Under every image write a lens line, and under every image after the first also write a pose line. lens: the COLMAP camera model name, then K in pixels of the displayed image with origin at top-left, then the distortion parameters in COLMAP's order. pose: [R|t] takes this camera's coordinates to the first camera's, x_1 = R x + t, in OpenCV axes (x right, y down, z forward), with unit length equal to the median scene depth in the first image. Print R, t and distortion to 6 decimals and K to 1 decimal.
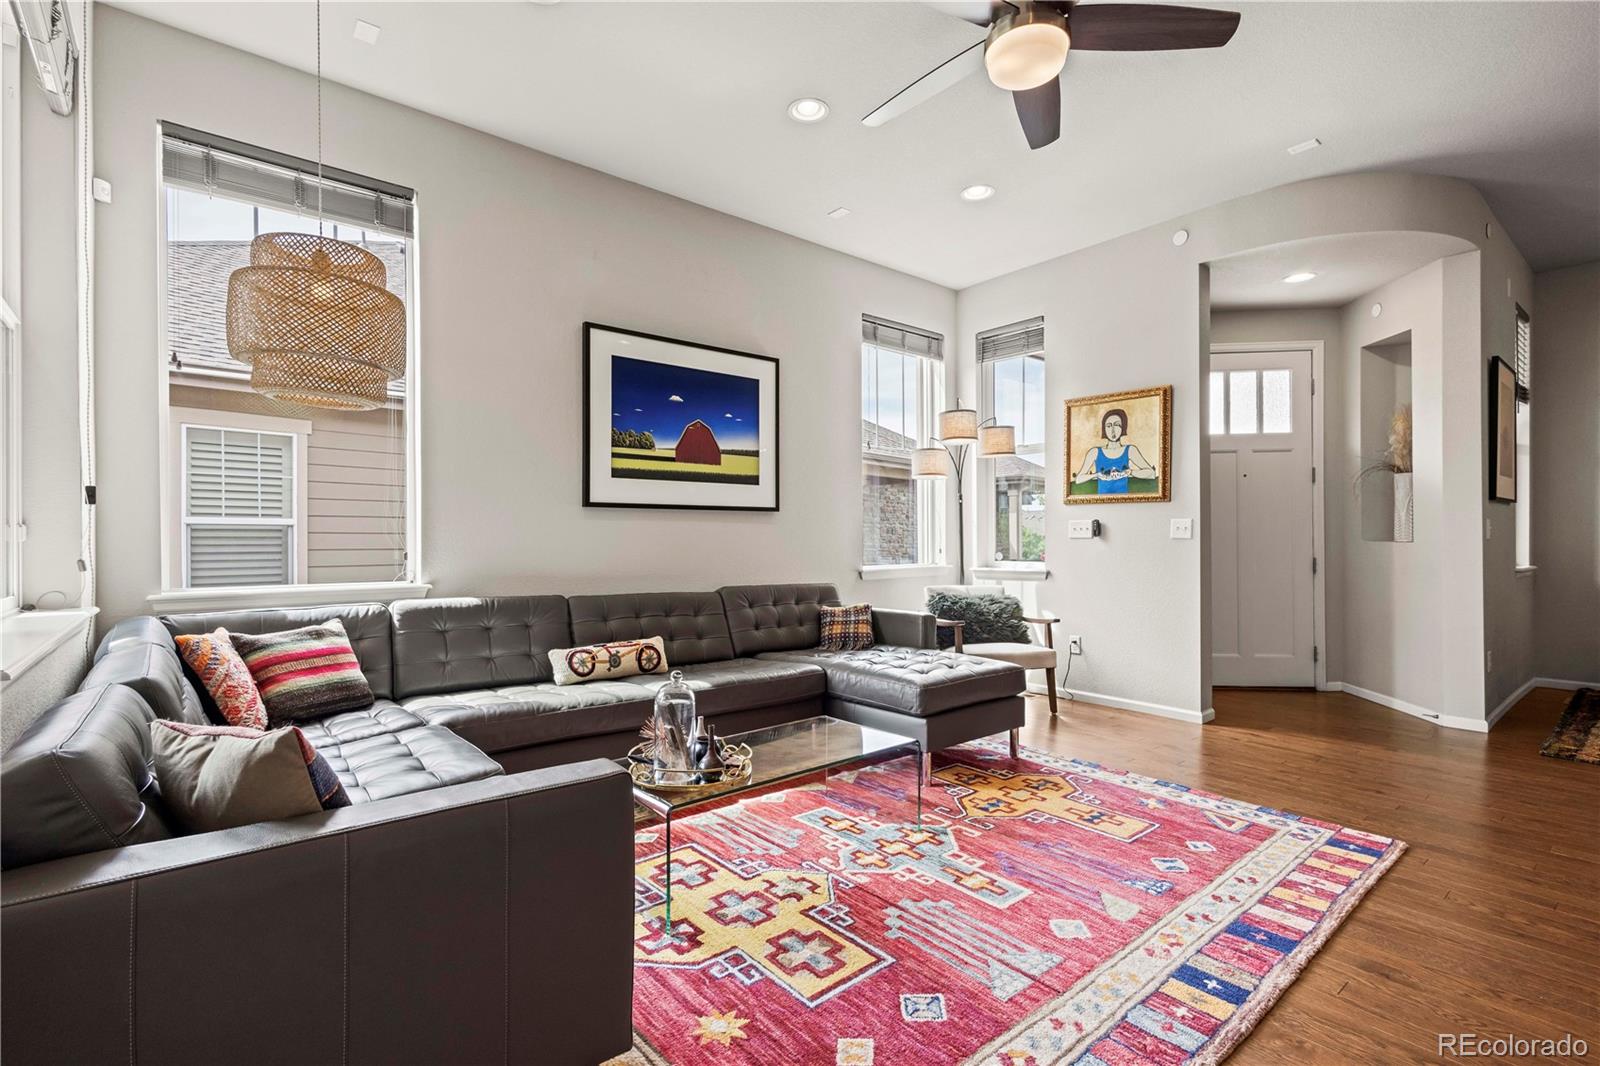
lens RADIAL K [[732.2, 0, 803.5], [0, 732.2, 540.4], [0, 0, 1]] dist [0.007746, -0.000449]
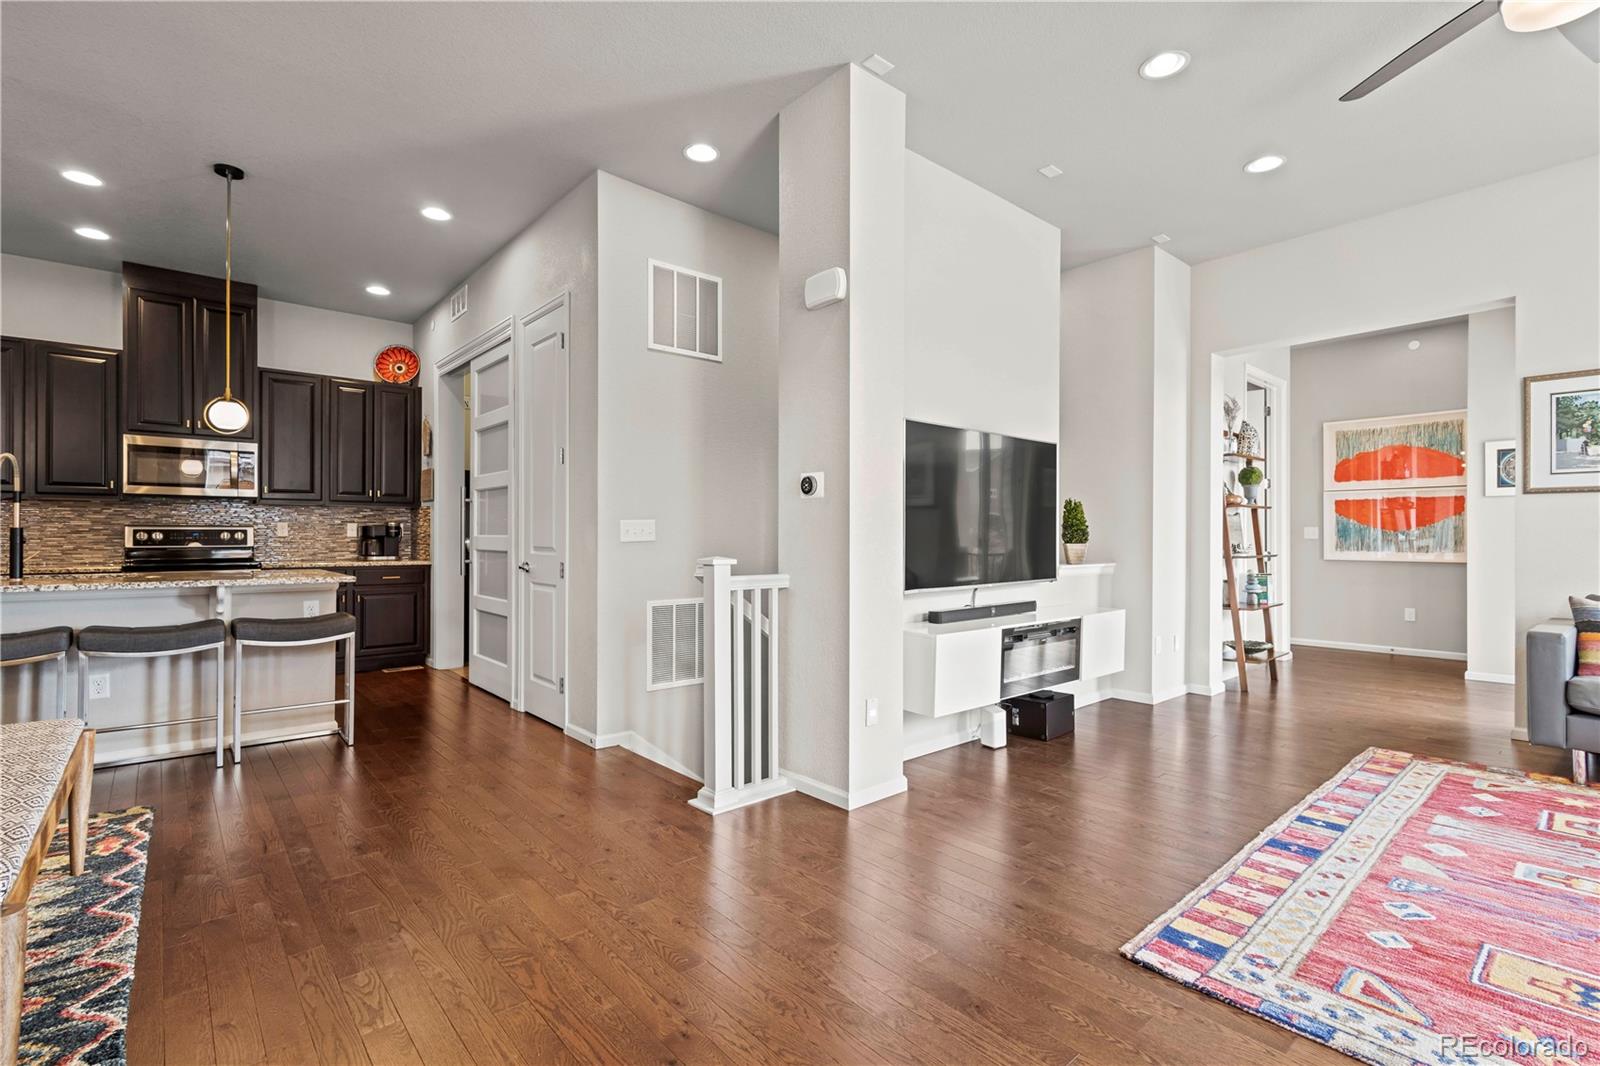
lens RADIAL K [[722.3, 0, 800.0], [0, 722.3, 533.0], [0, 0, 1]] dist [0.002372, -0.003147]
pose [[-0.999852, 0.001195, -0.017137, 0.844495], [0.001279, 0.999987, -0.004875, -0.003158], [0.017131, -0.004896, -0.999841, 1.262825]]
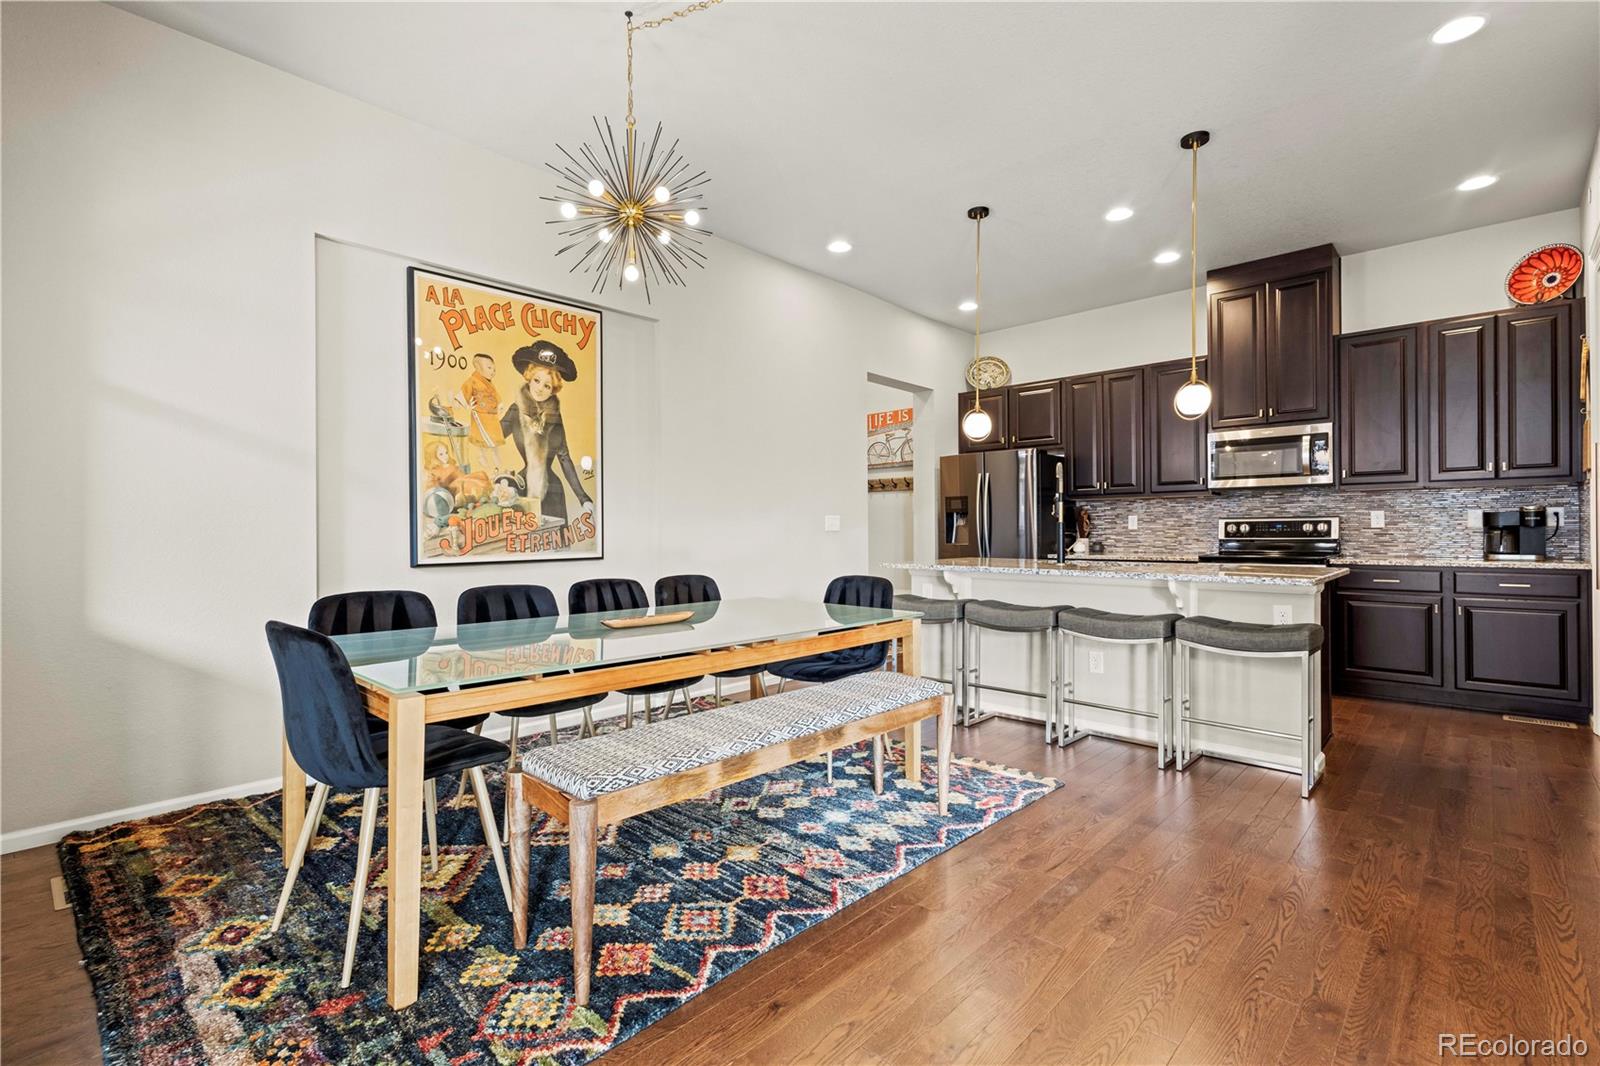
lens RADIAL K [[734.0, 0, 801.7], [0, 734.0, 528.5], [0, 0, 1]] dist [0.013741, 0.000037]
pose [[-0.136535, 0.008072, 0.990602, 0.720260], [0.006415, 0.999953, -0.007264, 0.000664], [-0.990614, 0.005363, -0.136581, 0.836391]]
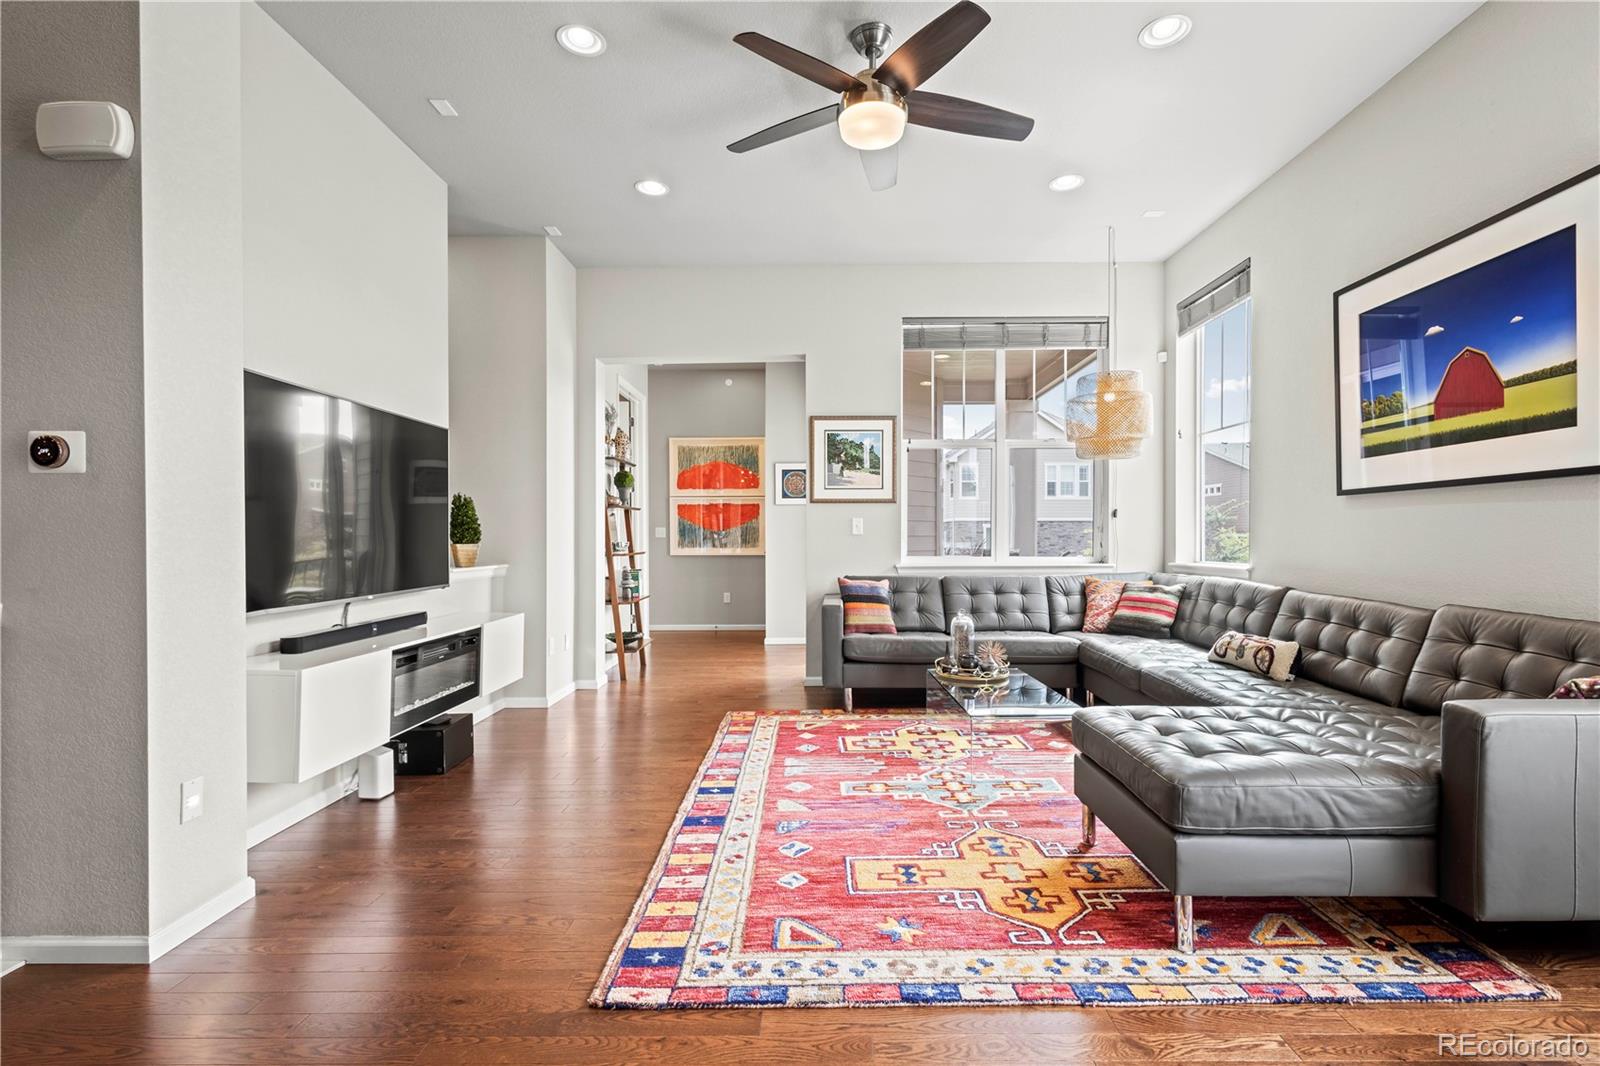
lens RADIAL K [[732.2, 0, 803.5], [0, 732.2, 540.4], [0, 0, 1]] dist [0.007746, -0.000449]
pose [[-0.652240, 0.009645, -0.757951, 0.869056], [0.005839, 0.999953, 0.007700, -0.001357], [0.757990, 0.000596, -0.652266, 1.150632]]
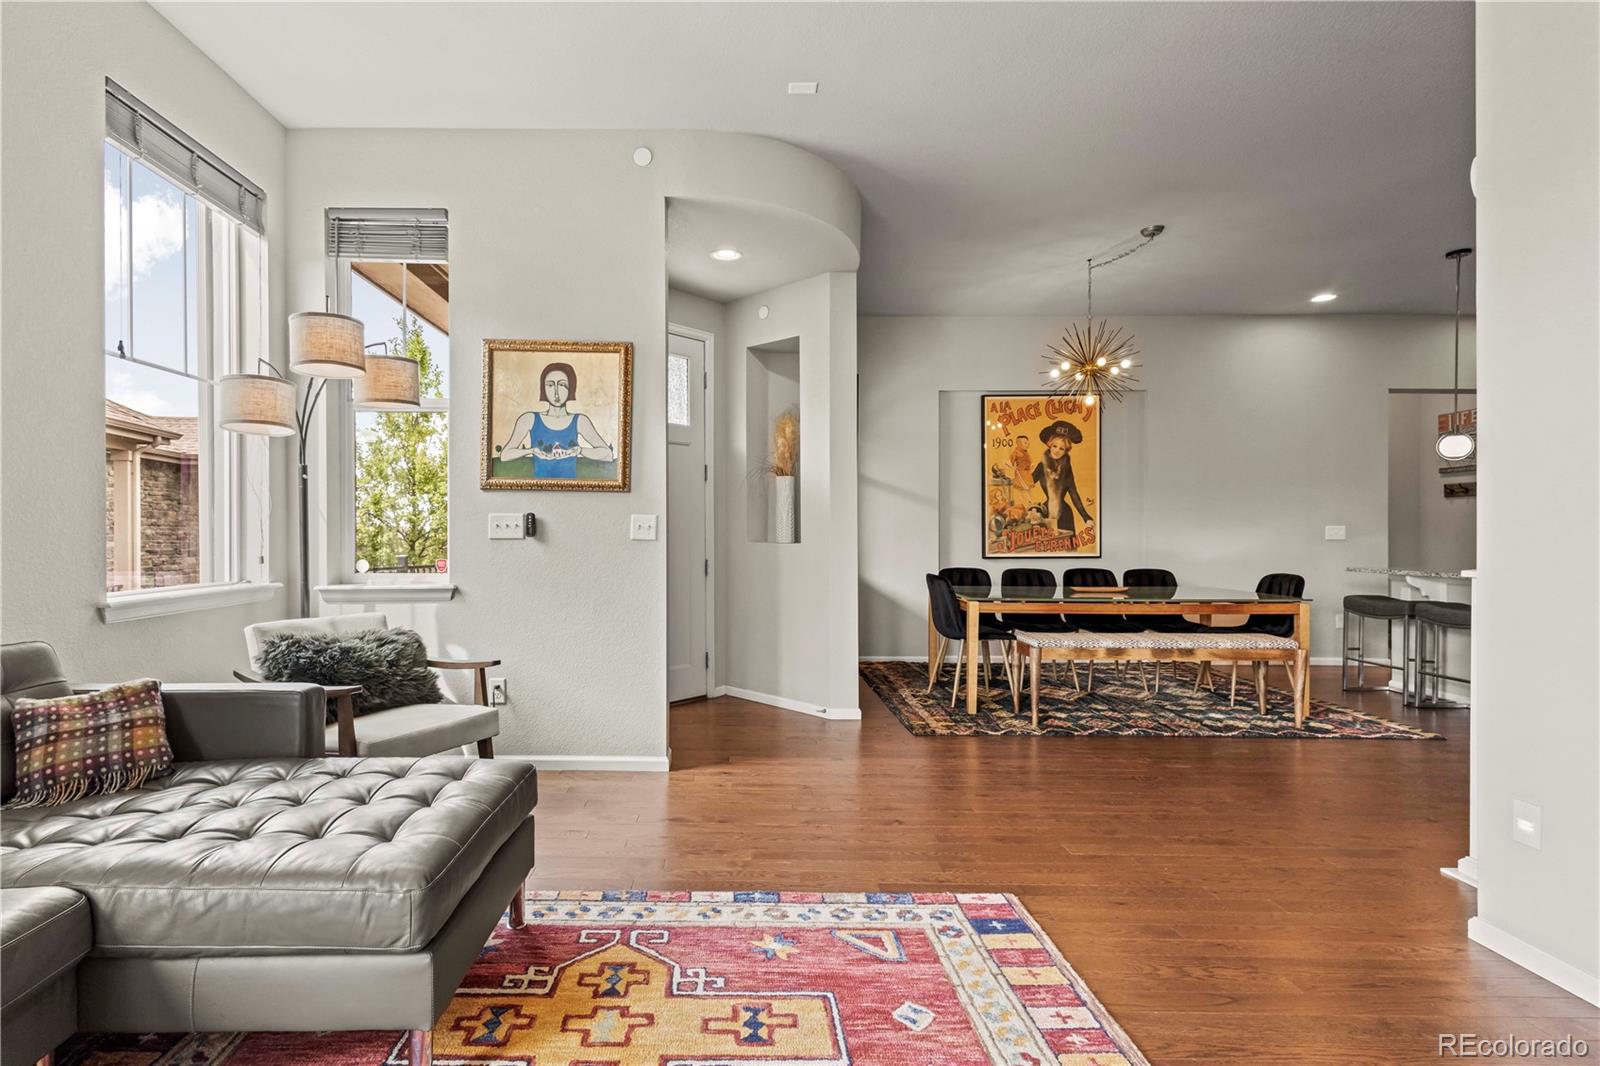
lens RADIAL K [[757.9, 0, 729.8], [0, 757.9, 537.9], [0, 0, 1]] dist [0.008036, 0.000005]
pose [[0.640602, 0.002145, 0.767870, -0.060855], [-0.002332, 0.999997, -0.000847, -0.005168], [-0.767869, -0.001248, 0.640605, 0.501985]]
